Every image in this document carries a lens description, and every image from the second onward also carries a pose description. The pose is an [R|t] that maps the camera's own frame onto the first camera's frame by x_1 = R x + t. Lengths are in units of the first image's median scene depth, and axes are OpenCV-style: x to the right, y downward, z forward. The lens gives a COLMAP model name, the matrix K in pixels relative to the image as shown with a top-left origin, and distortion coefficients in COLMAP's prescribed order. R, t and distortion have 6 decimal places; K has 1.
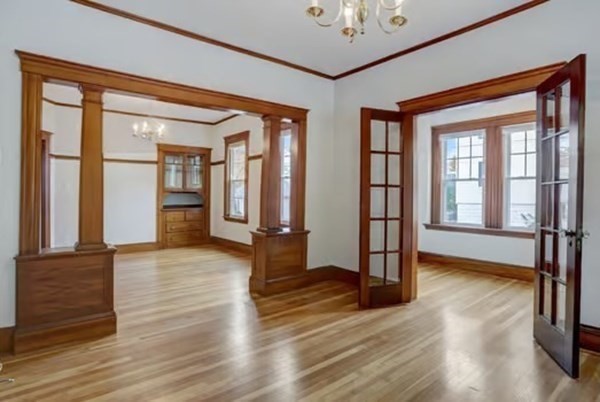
lens RADIAL K [[327.0, 0, 303.1], [0, 327.0, 195.7], [0, 0, 1]] dist [-0.034131, 0.007061]
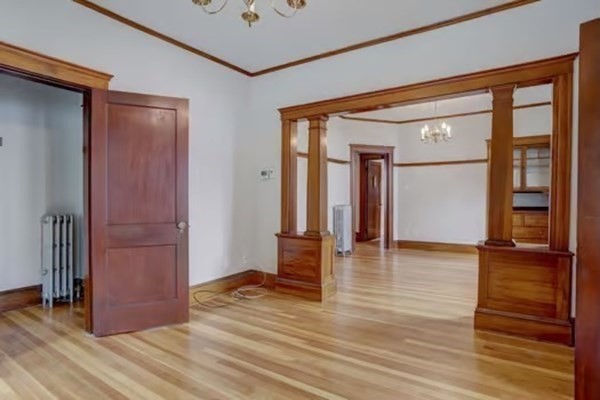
lens RADIAL K [[327.0, 0, 299.5], [0, 327.0, 199.3], [0, 0, 1]] dist [-0.034131, 0.007061]
pose [[0.300505, 0.005331, -0.953765, 0.271489], [0.004494, 0.999965, 0.007005, 0.000356], [0.953770, -0.006391, 0.300470, 0.217025]]
